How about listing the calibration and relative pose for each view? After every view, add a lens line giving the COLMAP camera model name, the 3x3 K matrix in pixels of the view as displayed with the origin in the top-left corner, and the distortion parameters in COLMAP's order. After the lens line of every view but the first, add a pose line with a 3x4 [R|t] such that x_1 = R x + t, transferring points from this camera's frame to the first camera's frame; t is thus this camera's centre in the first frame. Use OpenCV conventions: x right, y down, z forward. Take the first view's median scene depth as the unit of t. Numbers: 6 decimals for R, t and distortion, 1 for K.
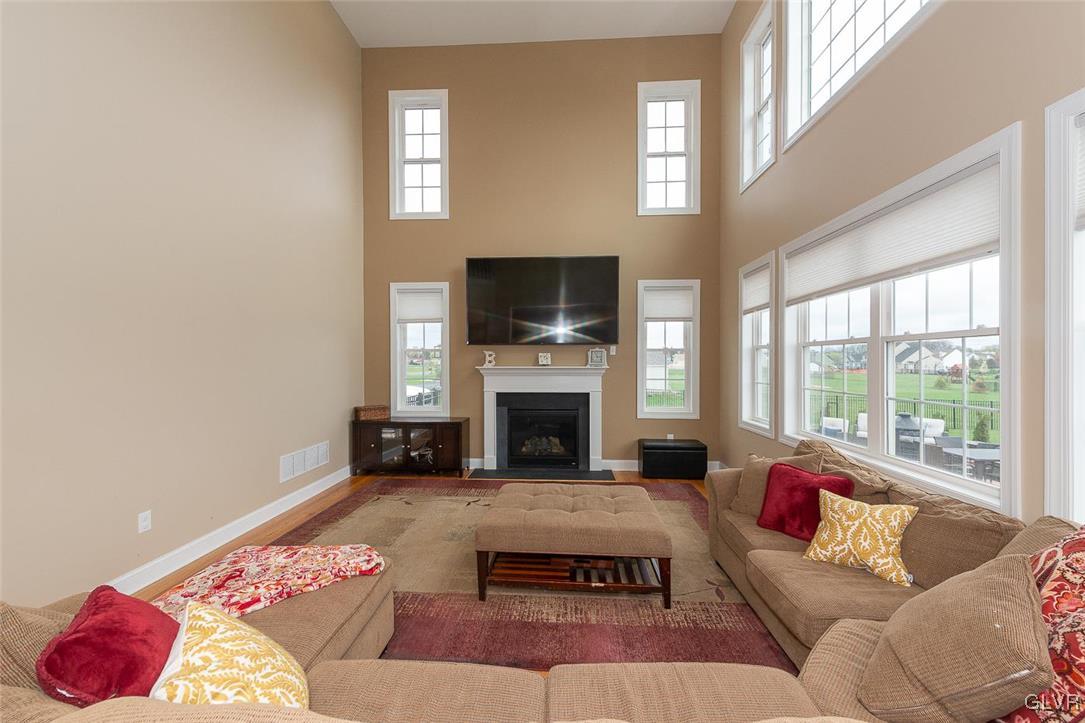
lens RADIAL K [[421.9, 0, 542.5], [0, 421.9, 361.5], [0, 0, 1]] dist [0.002196, -0.000398]
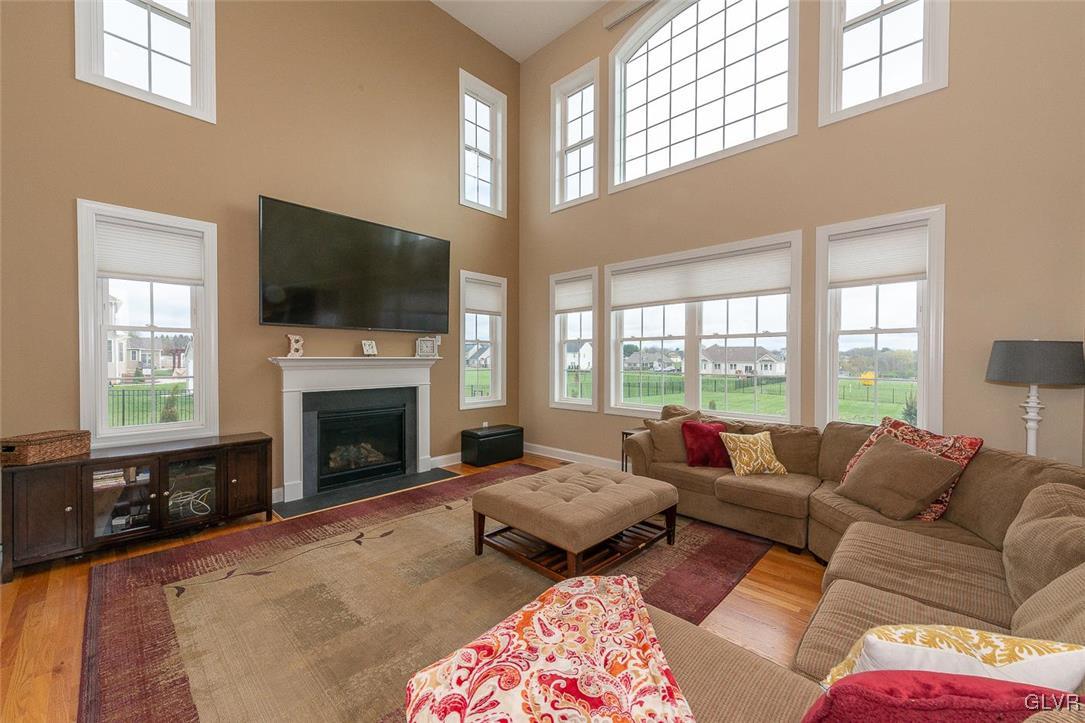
lens RADIAL K [[422.7, 0, 542.5], [0, 422.7, 361.5], [0, 0, 1]] dist [0.004397, -0.000198]
pose [[0.644155, -0.003694, 0.764886, -0.407055], [-0.001922, 0.999977, 0.006449, 0.014443], [-0.764893, -0.005624, 0.644133, 0.215633]]
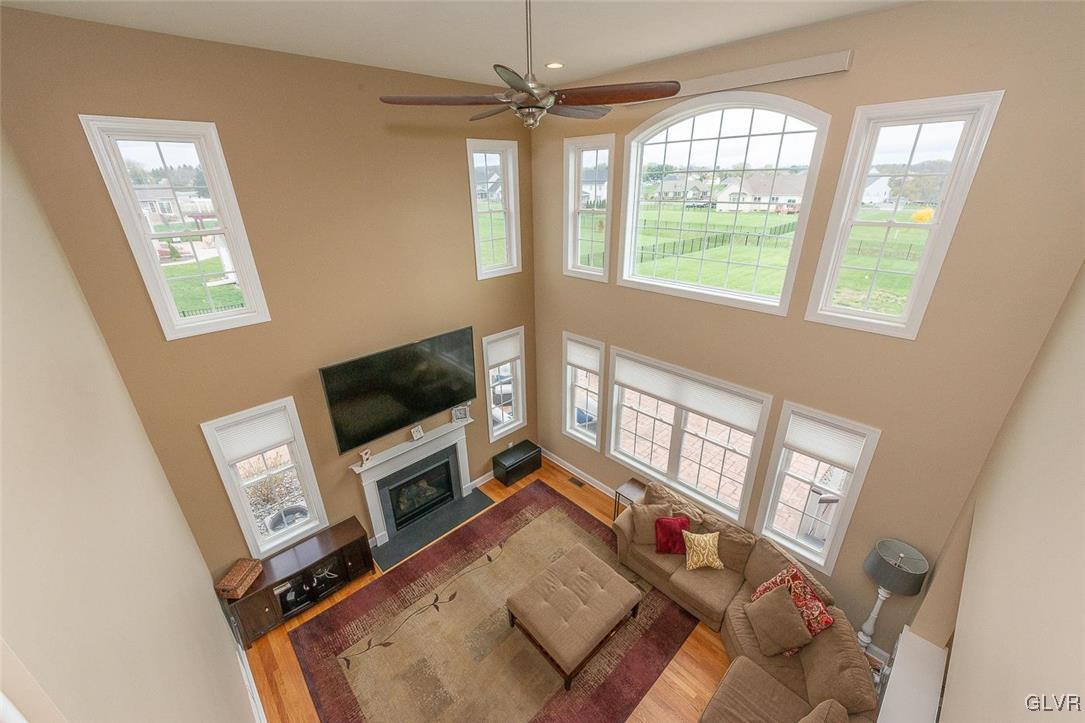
lens RADIAL K [[421.9, 0, 542.5], [0, 421.9, 361.5], [0, 0, 1]] dist [0.002196, -0.000398]
pose [[0.683012, -0.296292, 0.667611, -0.424108], [0.016962, 0.920215, 0.391047, -0.567209], [-0.730210, -0.255766, 0.633544, 0.167448]]
